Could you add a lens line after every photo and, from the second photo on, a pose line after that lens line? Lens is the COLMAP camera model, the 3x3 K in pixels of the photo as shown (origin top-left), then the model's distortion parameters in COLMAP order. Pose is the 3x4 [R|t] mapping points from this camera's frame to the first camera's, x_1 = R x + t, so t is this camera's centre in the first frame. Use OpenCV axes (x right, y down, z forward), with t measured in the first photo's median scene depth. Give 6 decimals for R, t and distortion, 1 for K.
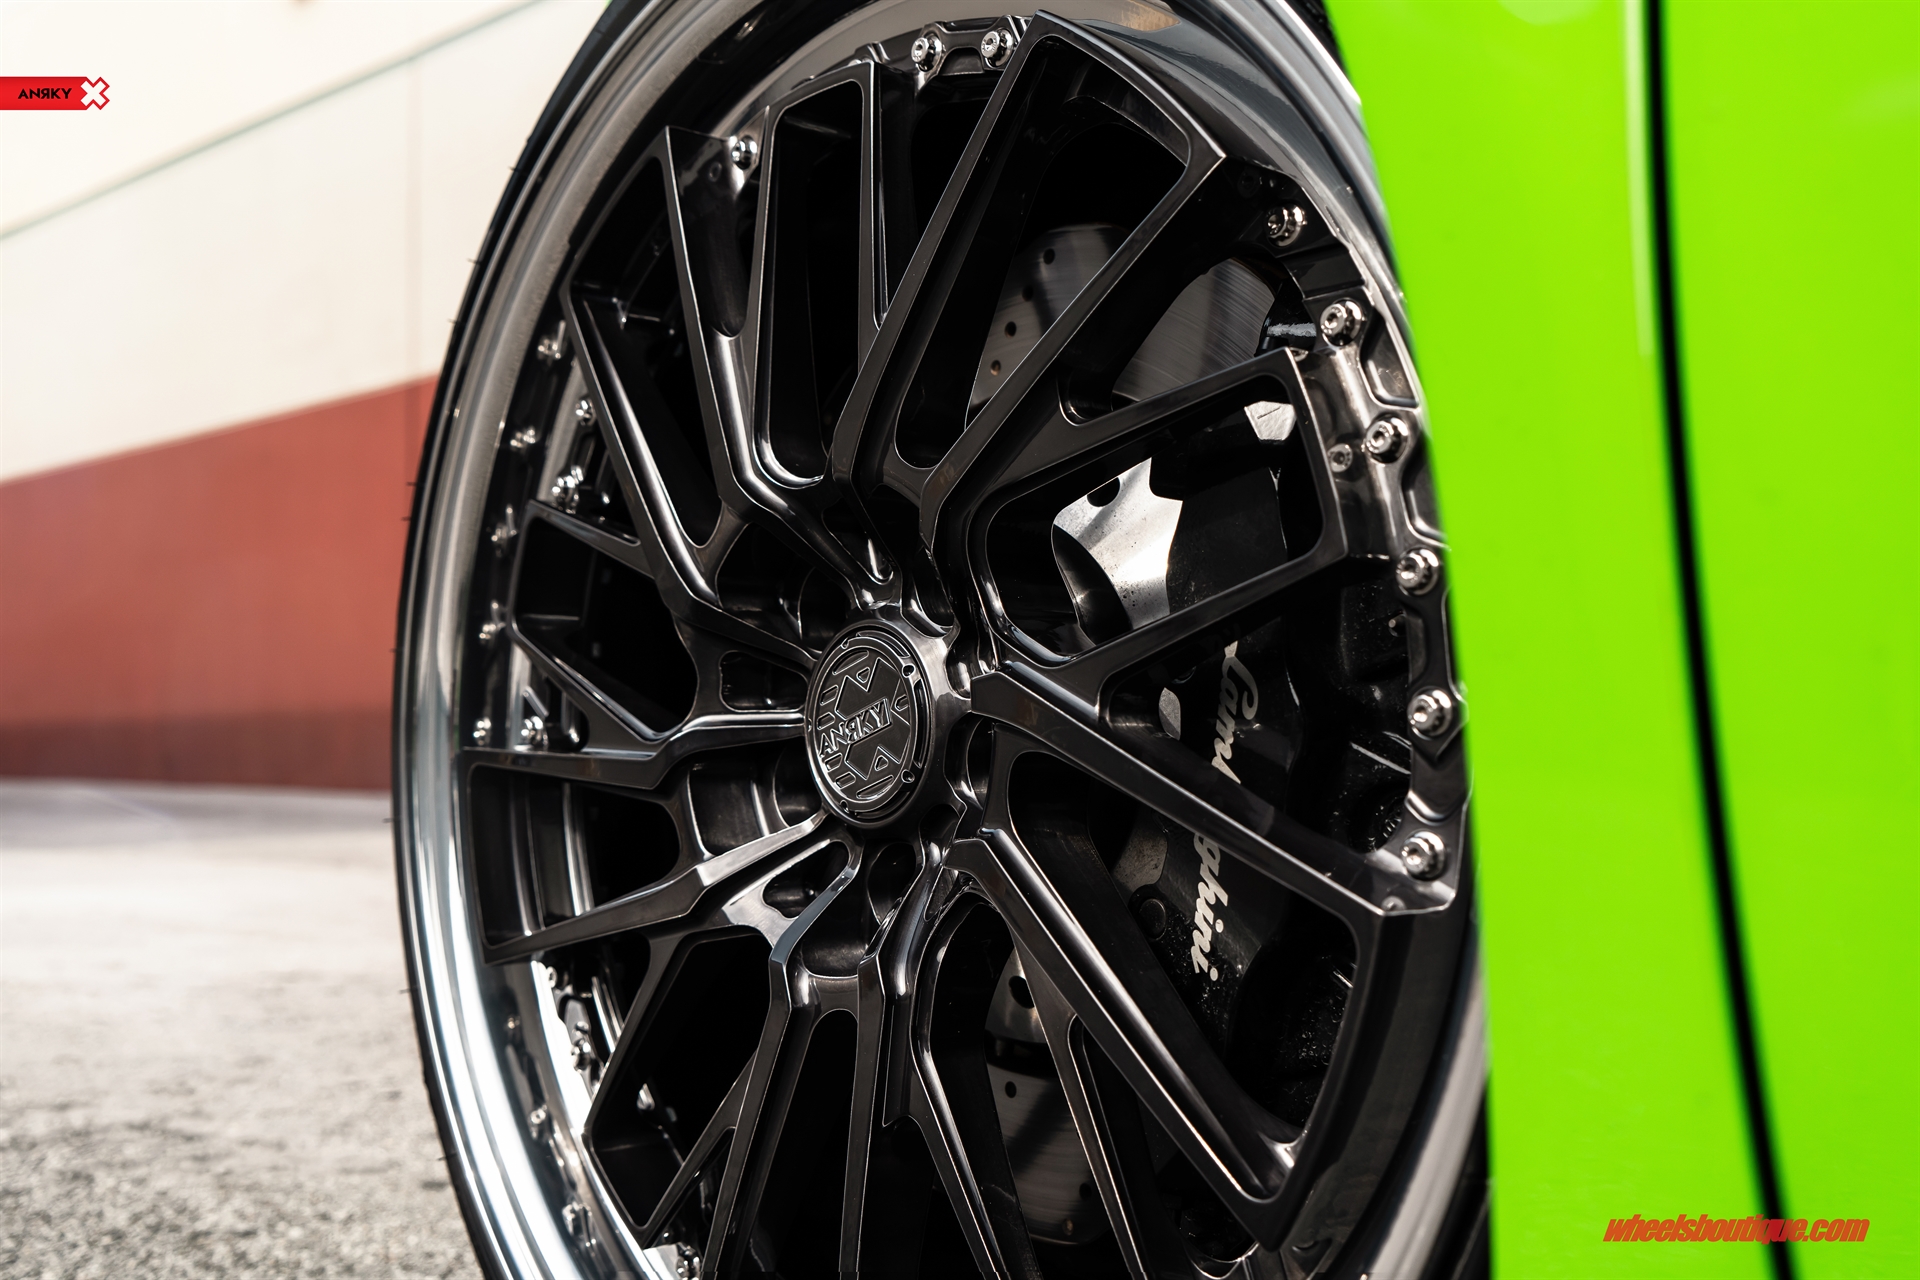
lens RADIAL K [[1814.4, 0, 961.7], [0, 1814.4, 655.4], [0, 0, 1]] dist [0.058585, 0.000000]
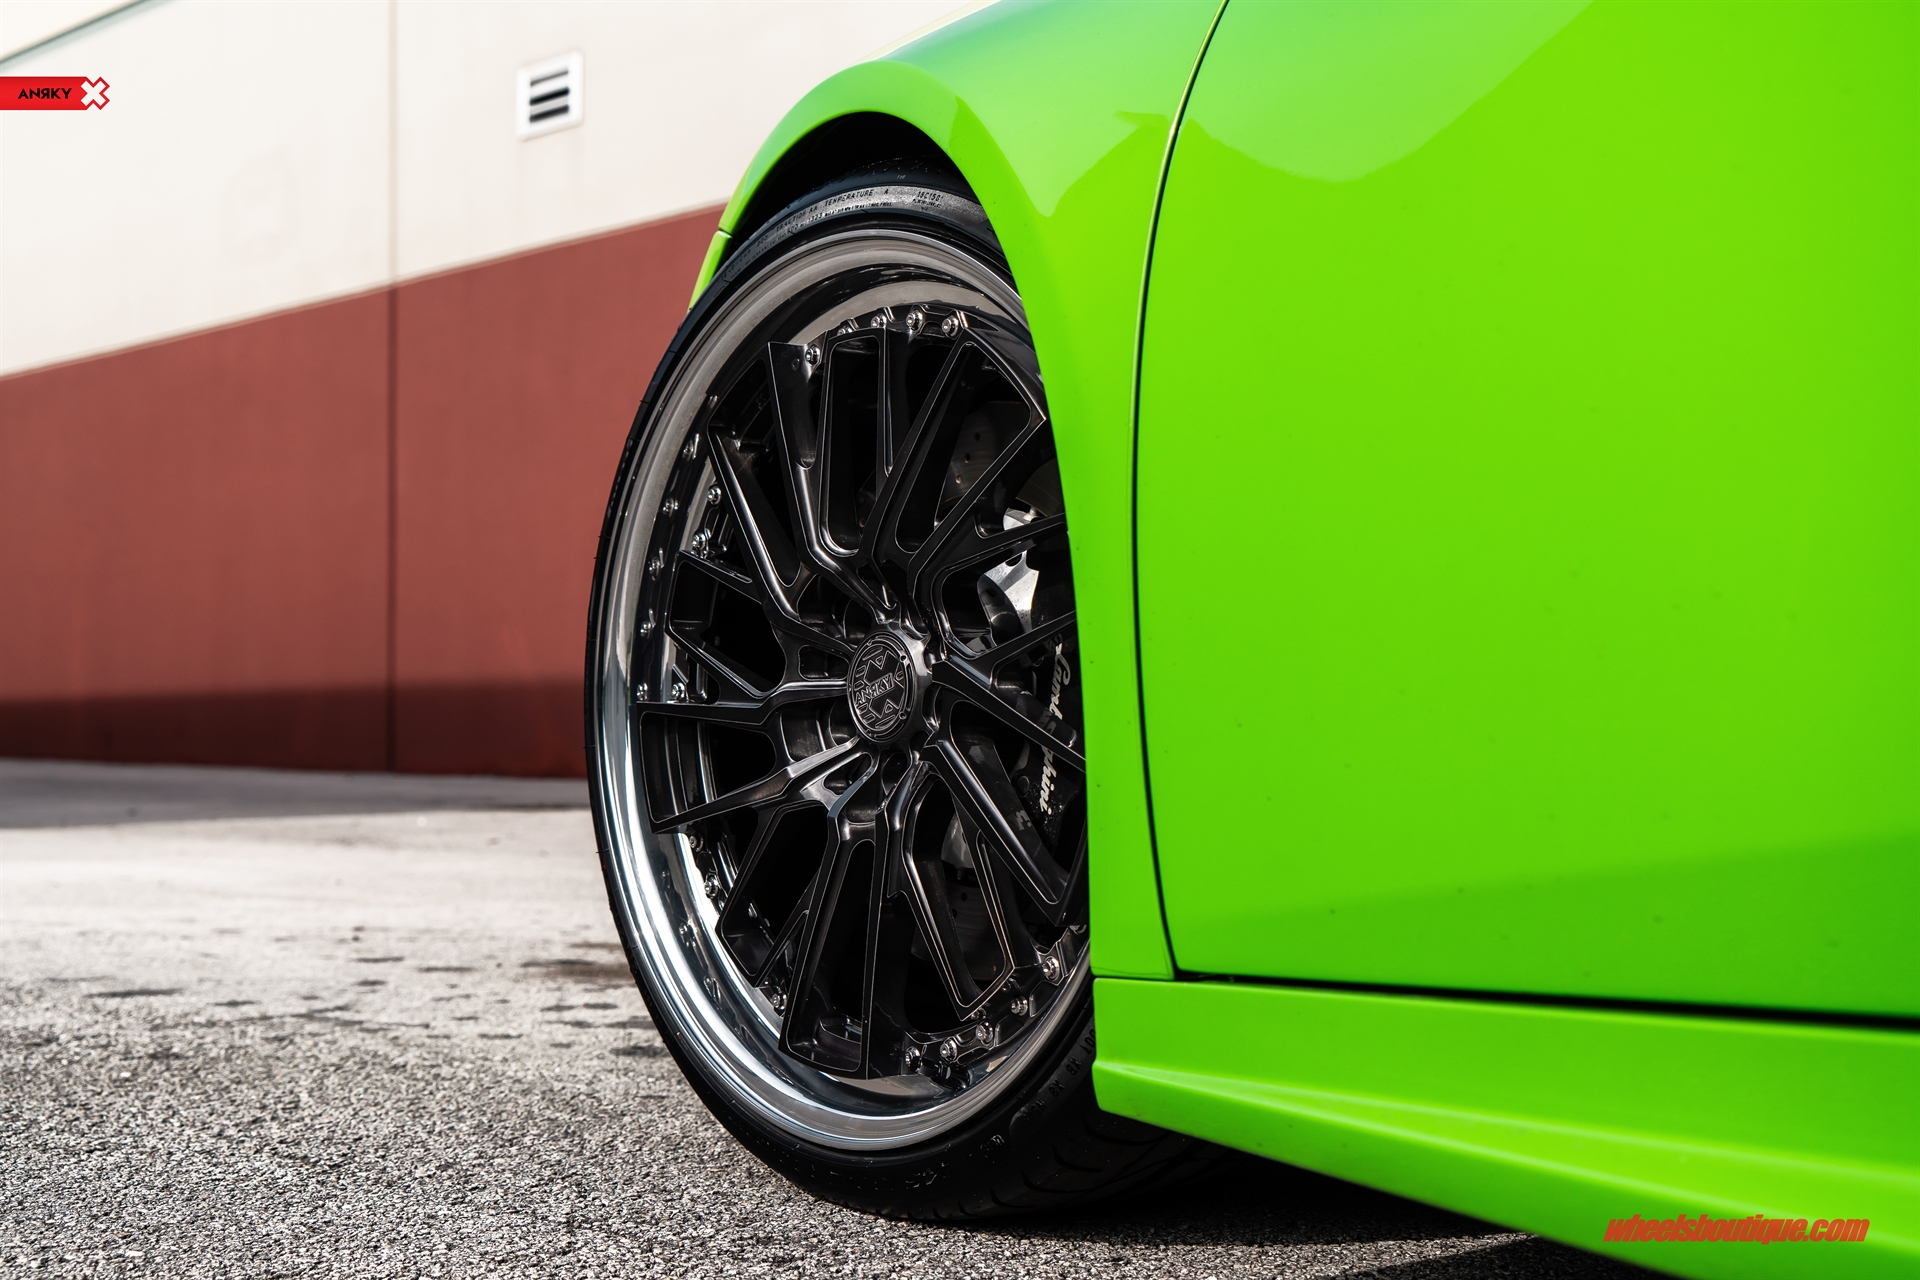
lens RADIAL K [[2331.8, 0, 958.9], [0, 2331.8, 627.1], [0, 0, 1]] dist [0.000246, 0.000000]
pose [[0.999233, 0.001709, -0.039124, 0.110822], [-0.001315, 0.999948, 0.010075, -0.043686], [0.039140, -0.010015, 0.999184, -1.261632]]
